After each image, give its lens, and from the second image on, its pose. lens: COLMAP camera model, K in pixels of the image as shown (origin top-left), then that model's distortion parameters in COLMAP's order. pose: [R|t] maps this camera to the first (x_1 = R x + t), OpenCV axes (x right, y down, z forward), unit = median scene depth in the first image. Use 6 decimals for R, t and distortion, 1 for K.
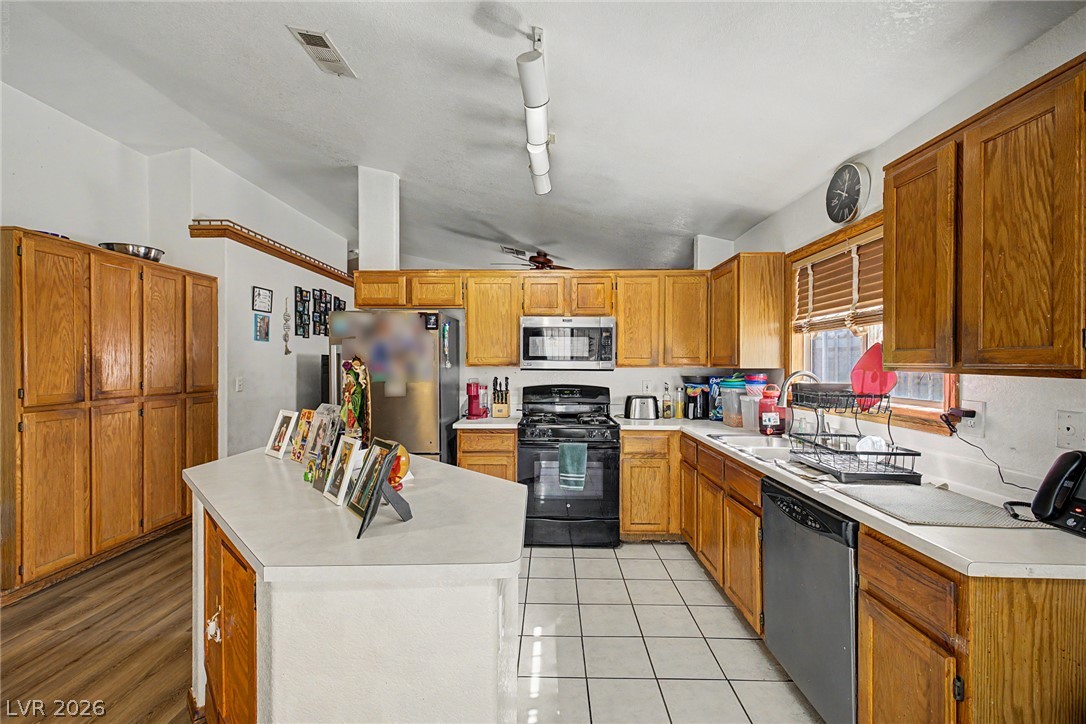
lens RADIAL K [[458.4, 0, 538.3], [0, 458.4, 364.6], [0, 0, 1]] dist [0.008263, 0.000017]
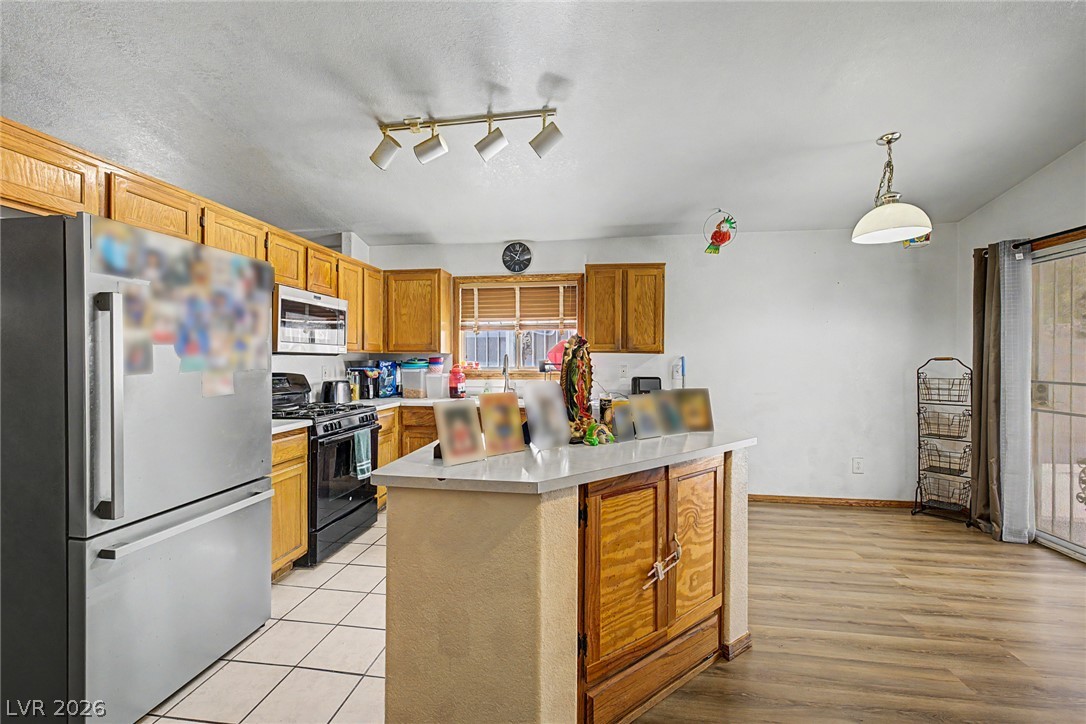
lens RADIAL K [[458.4, 0, 538.3], [0, 458.4, 364.6], [0, 0, 1]] dist [0.008263, 0.000017]
pose [[0.119207, -0.014927, 0.992757, -1.456179], [0.000183, 0.999887, 0.015013, 0.036252], [-0.992869, -0.001608, 0.119196, 0.894566]]
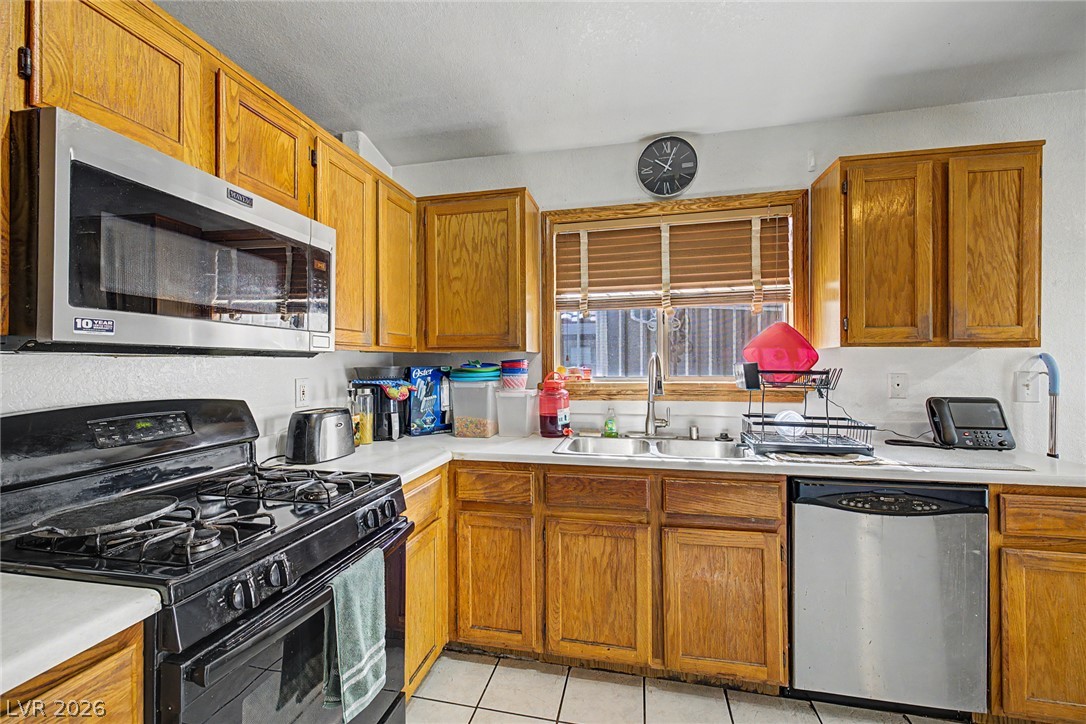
lens RADIAL K [[458.4, 0, 538.3], [0, 458.4, 364.6], [0, 0, 1]] dist [0.008263, 0.000017]
pose [[0.189892, -0.009088, 0.981763, -0.414245], [0.008618, 0.999934, 0.007589, 0.038562], [-0.981767, 0.007020, 0.189958, 1.387984]]
